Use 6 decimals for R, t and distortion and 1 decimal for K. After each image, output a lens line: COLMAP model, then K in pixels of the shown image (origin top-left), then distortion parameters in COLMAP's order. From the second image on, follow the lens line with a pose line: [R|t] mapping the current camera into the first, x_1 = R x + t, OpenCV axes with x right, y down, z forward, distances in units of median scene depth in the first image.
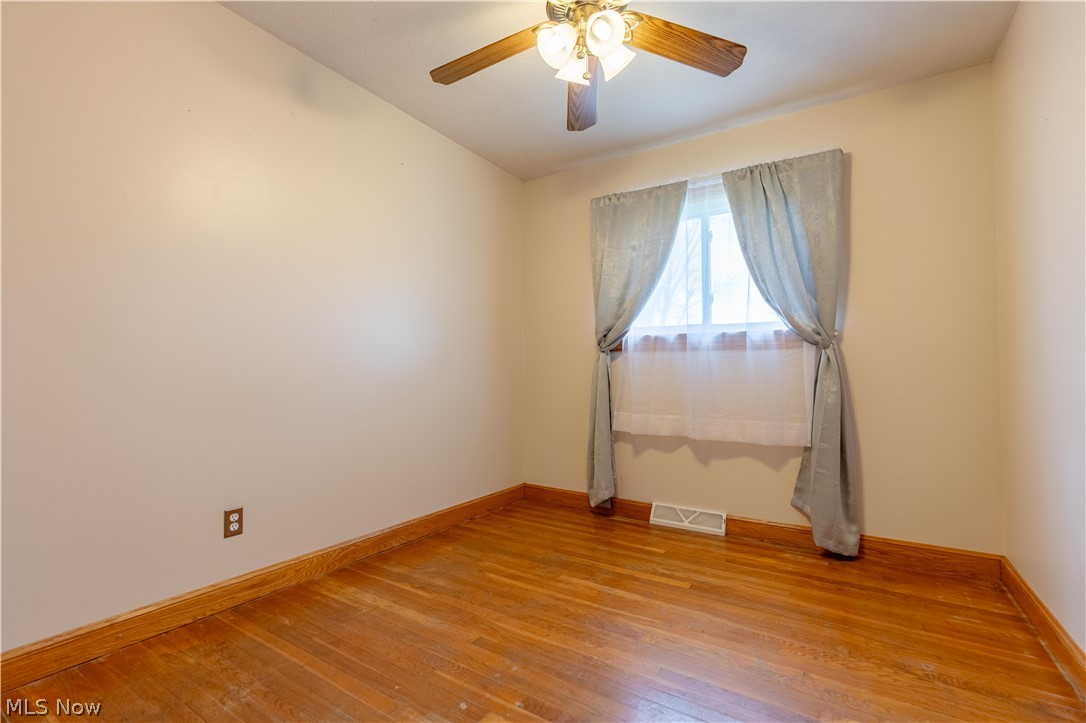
lens RADIAL K [[488.7, 0, 543.0], [0, 488.7, 361.5], [0, 0, 1]] dist [-0.000995, 0.000220]
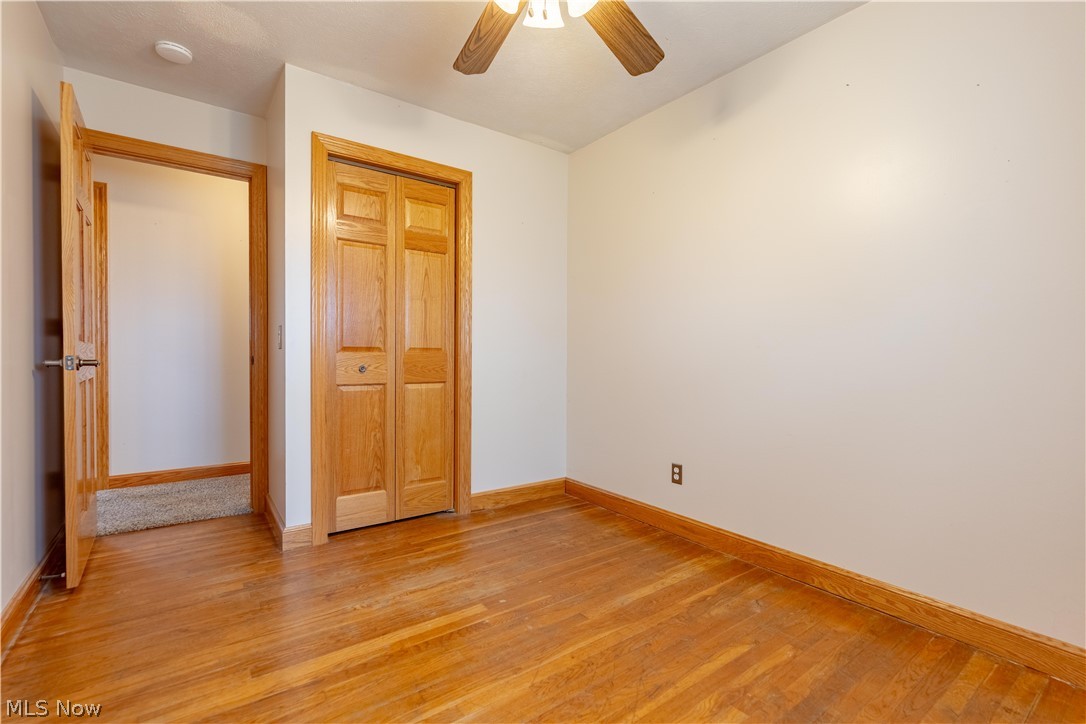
lens RADIAL K [[488.7, 0, 543.0], [0, 488.7, 362.0], [0, 0, 1]] dist [-0.000995, 0.000220]
pose [[-0.359953, 0.000190, -0.932971, 0.746797], [0.005784, 0.999981, -0.002028, 0.016611], [0.932953, -0.006126, -0.359947, 1.097369]]
